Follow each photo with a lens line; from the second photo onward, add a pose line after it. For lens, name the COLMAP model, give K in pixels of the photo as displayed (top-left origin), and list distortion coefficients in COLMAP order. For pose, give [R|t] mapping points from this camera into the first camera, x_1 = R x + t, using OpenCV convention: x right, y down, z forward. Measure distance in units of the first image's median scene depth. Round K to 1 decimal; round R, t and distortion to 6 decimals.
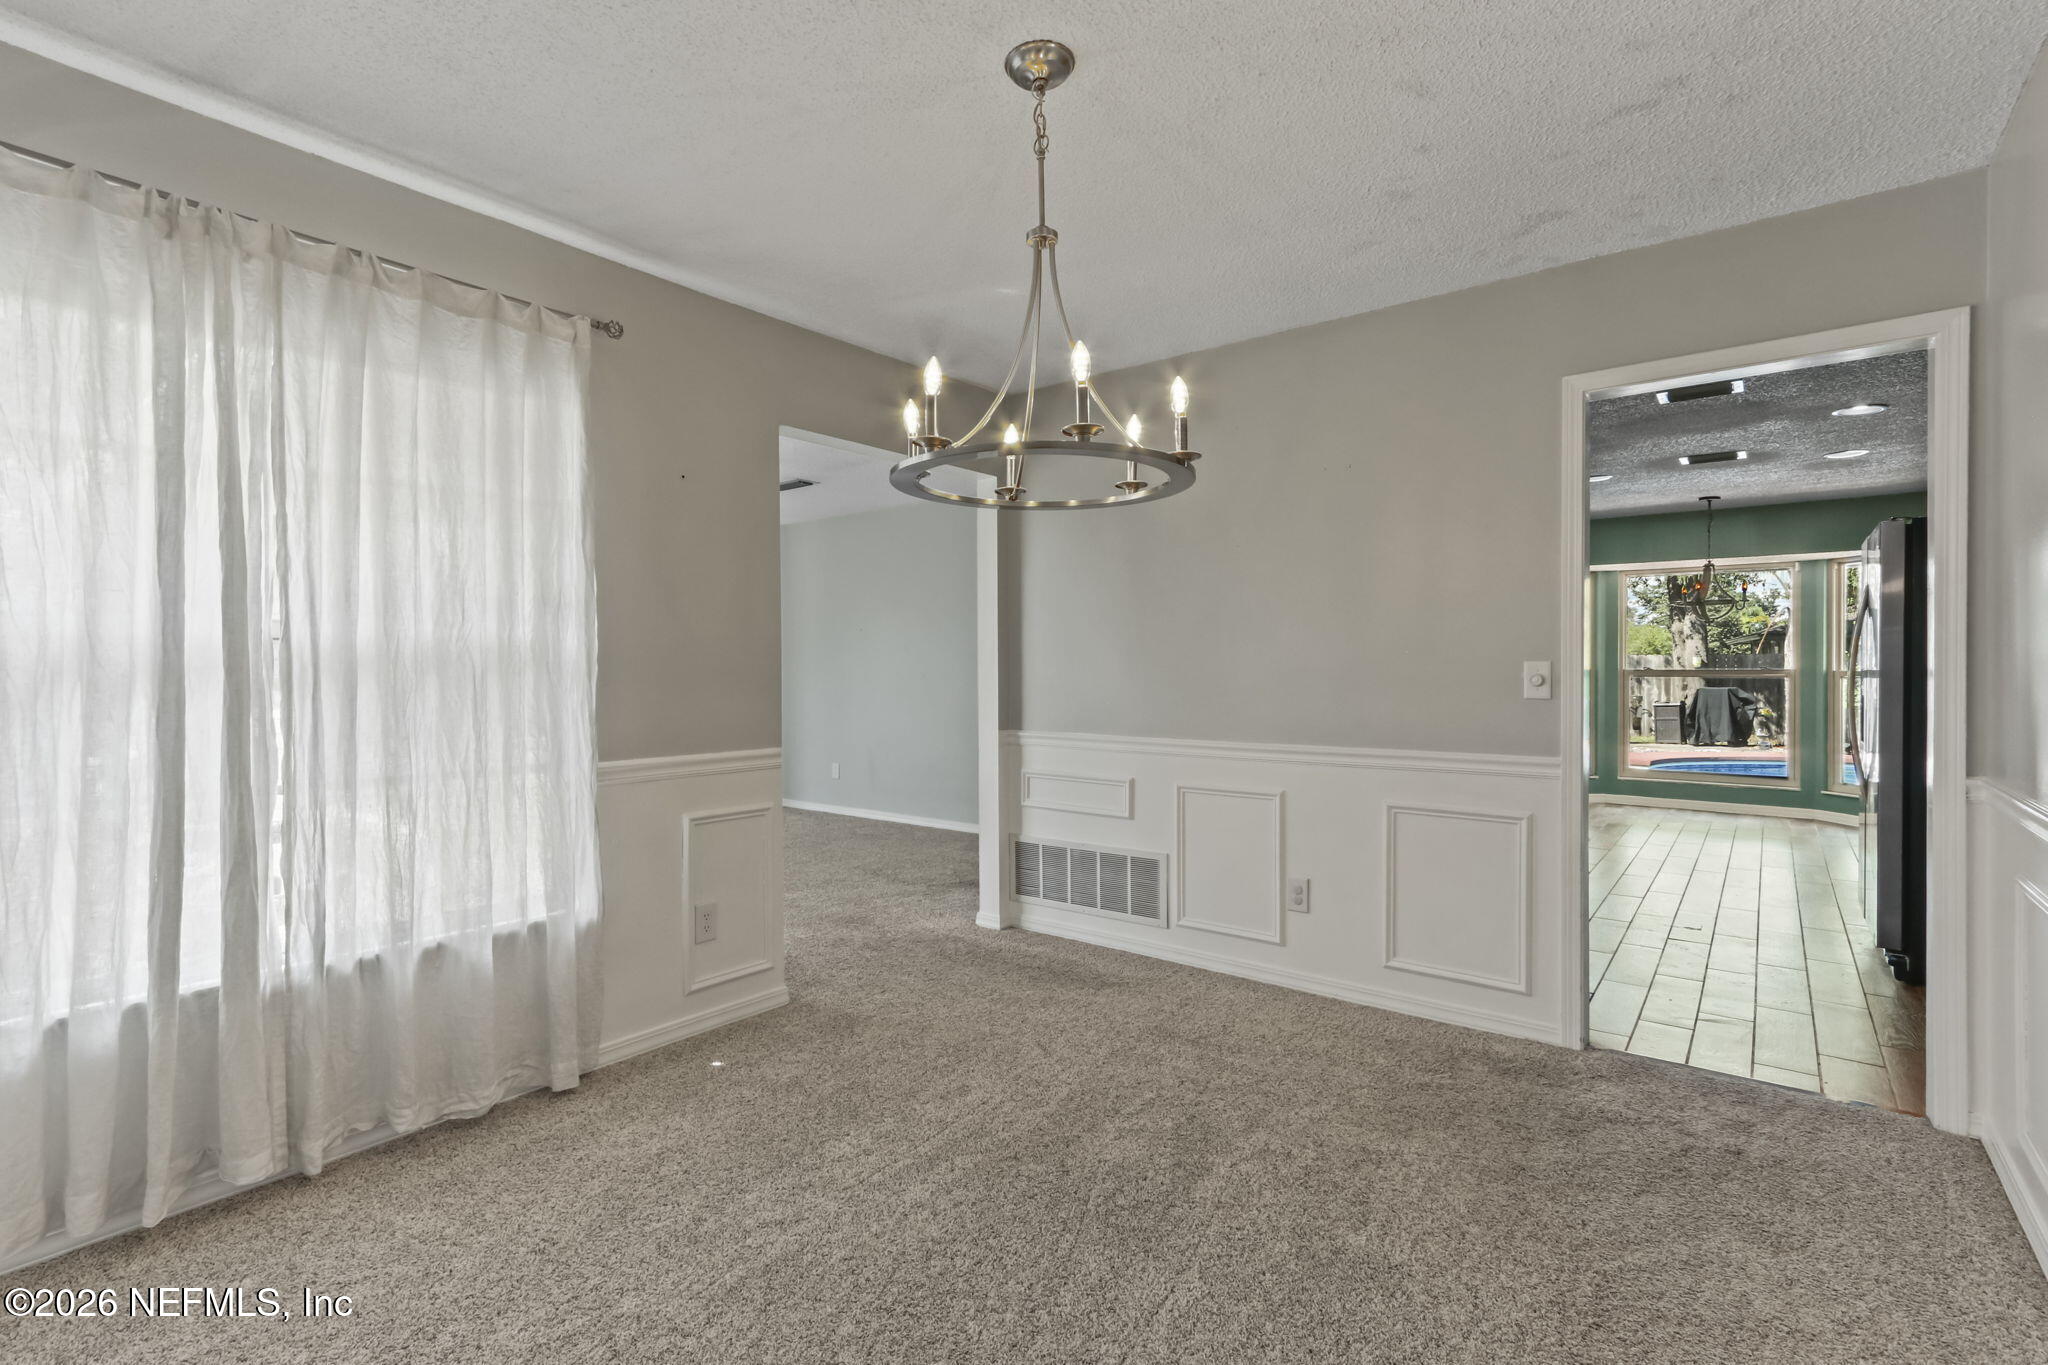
lens RADIAL K [[939.6, 0, 993.9], [0, 939.6, 677.1], [0, 0, 1]] dist [0.004472, 0.000617]
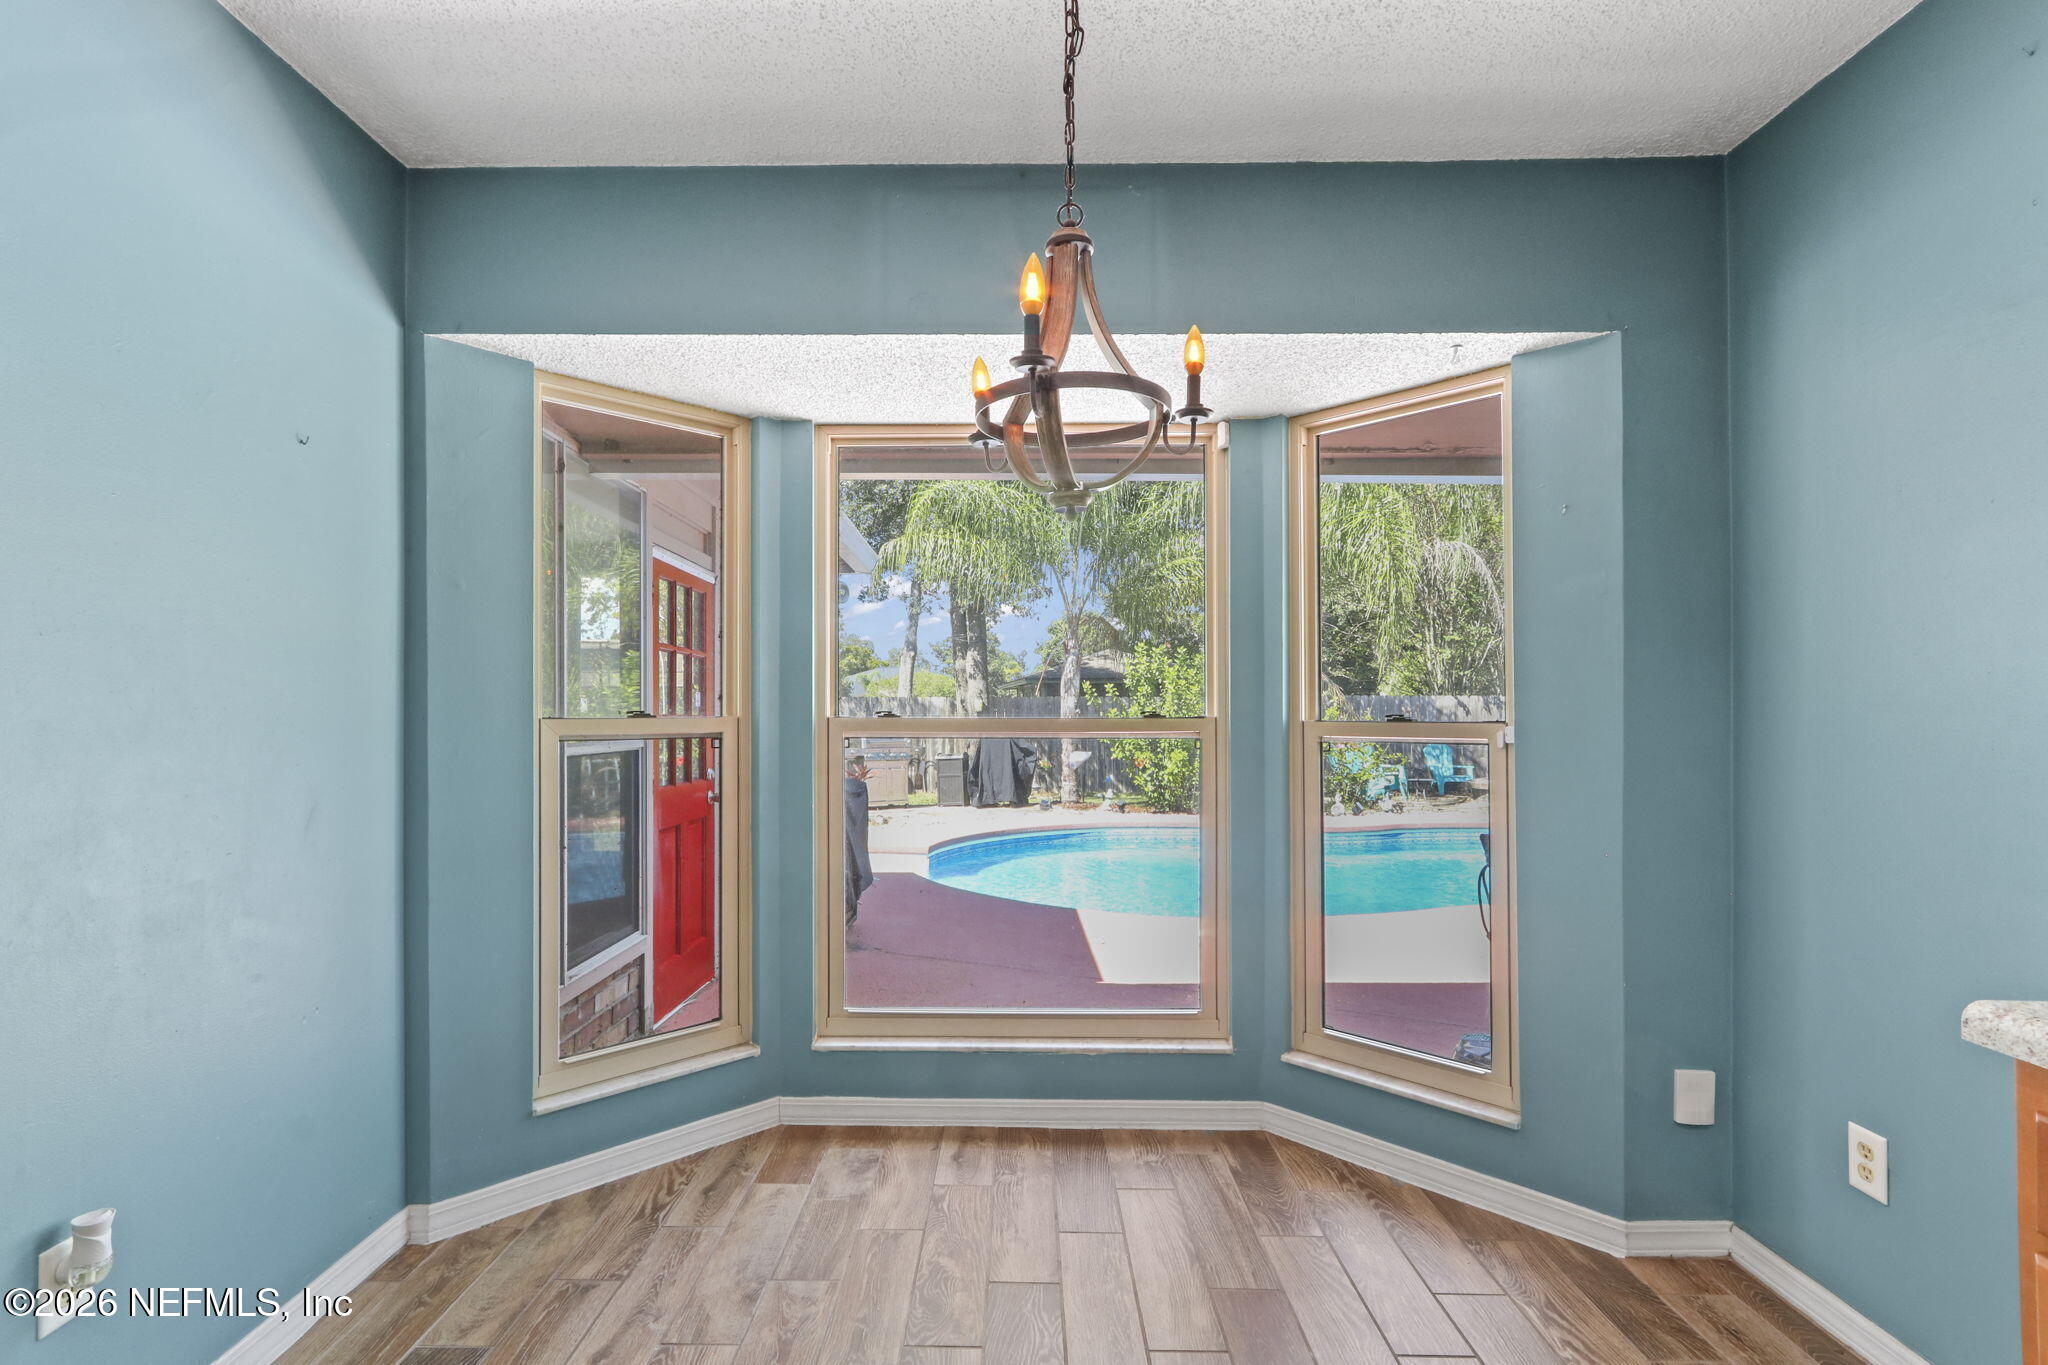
lens RADIAL K [[946.8, 0, 1003.0], [0, 946.8, 680.5], [0, 0, 1]] dist [0.001077, 0.000339]
pose [[0.782809, 0.022269, 0.621863, 0.233138], [0.004140, 0.999151, -0.040992, -0.003157], [-0.622248, 0.034663, 0.782052, 0.320213]]
